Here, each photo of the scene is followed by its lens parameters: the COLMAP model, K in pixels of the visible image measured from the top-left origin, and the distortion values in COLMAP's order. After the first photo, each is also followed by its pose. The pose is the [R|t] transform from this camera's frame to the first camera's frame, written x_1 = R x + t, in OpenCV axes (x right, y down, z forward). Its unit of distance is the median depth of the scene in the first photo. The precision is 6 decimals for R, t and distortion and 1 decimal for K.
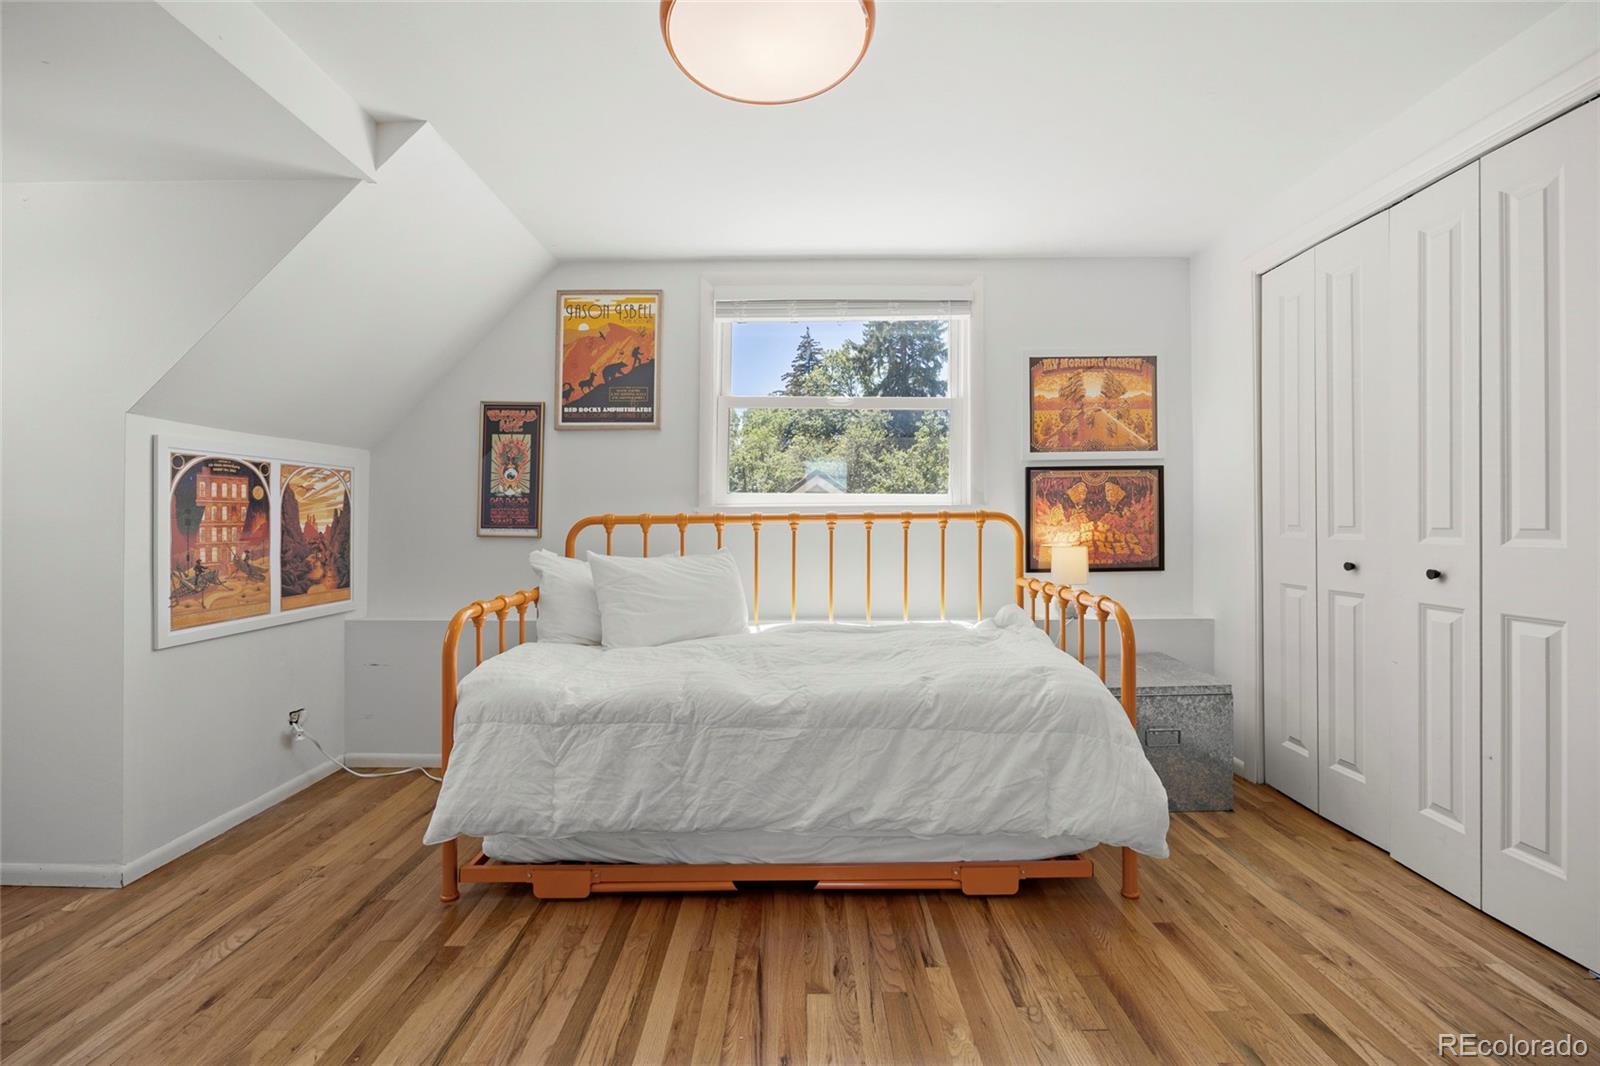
lens RADIAL K [[708.9, 0, 800.7], [0, 708.9, 513.3], [0, 0, 1]] dist [-0.008360, 0.000585]
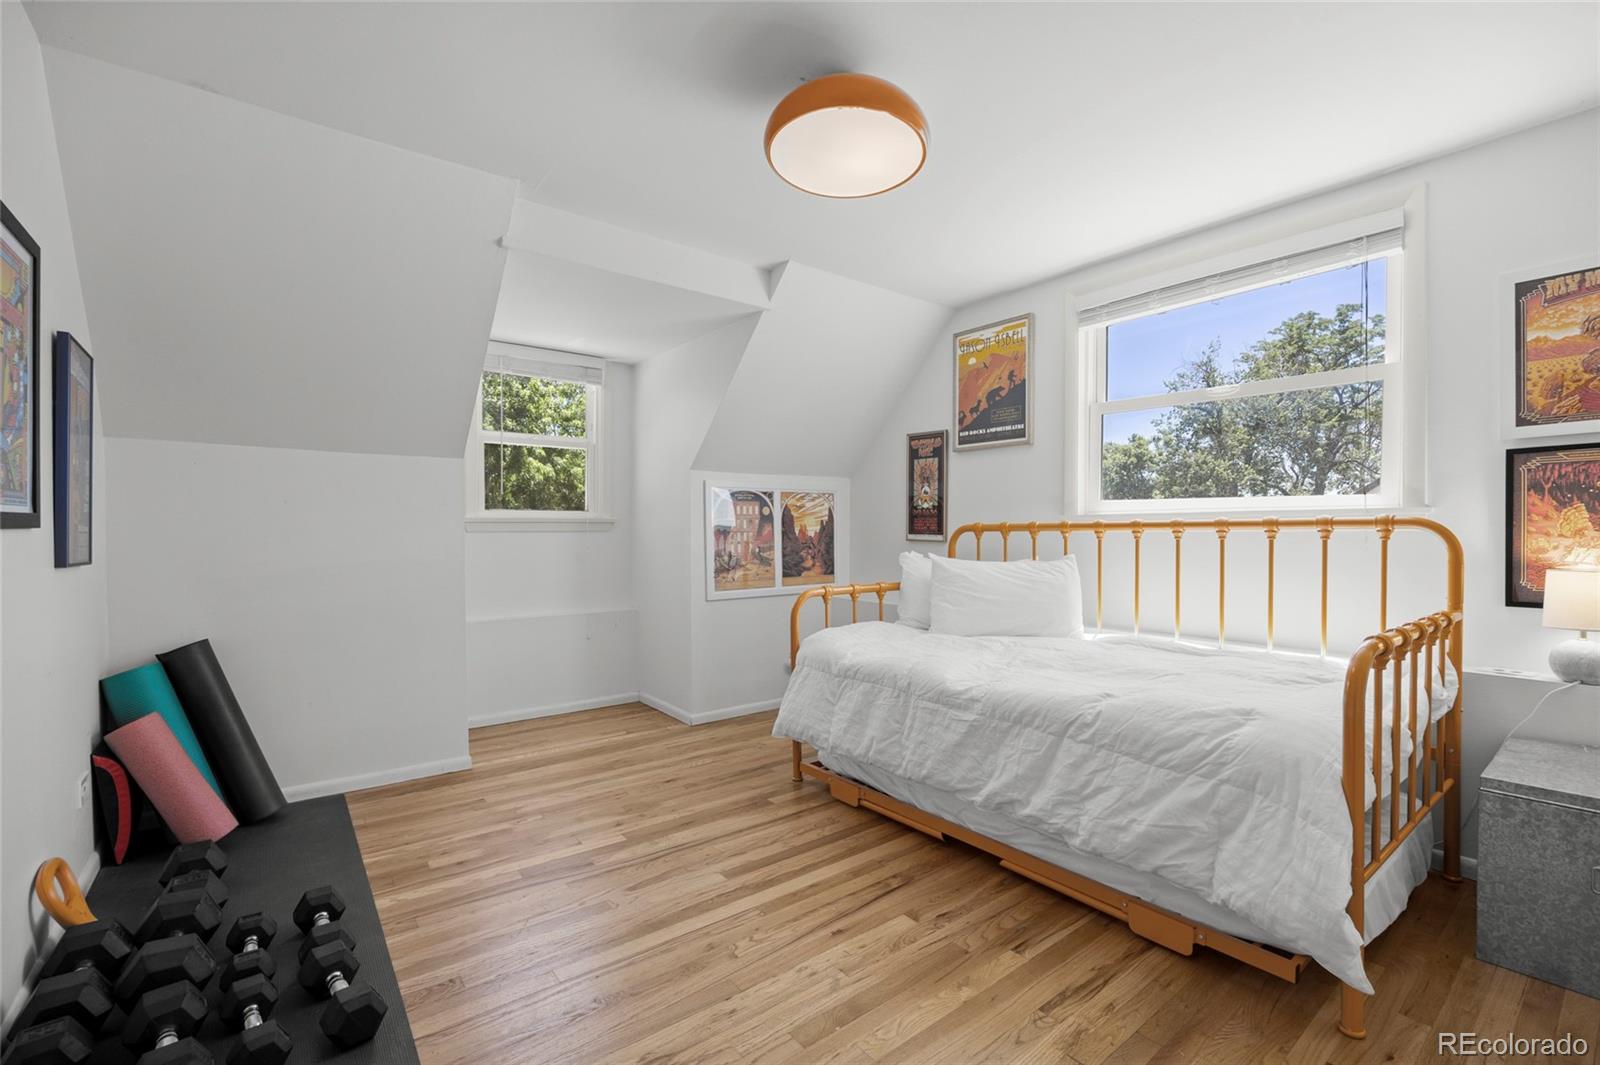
lens RADIAL K [[714.8, 0, 803.7], [0, 714.8, 542.3], [0, 0, 1]] dist [-0.010053, 0.000251]
pose [[0.608075, 0.017417, -0.793689, 0.584174], [0.009914, 0.999515, 0.029529, -0.004901], [0.793818, -0.025825, 0.607607, 0.081441]]
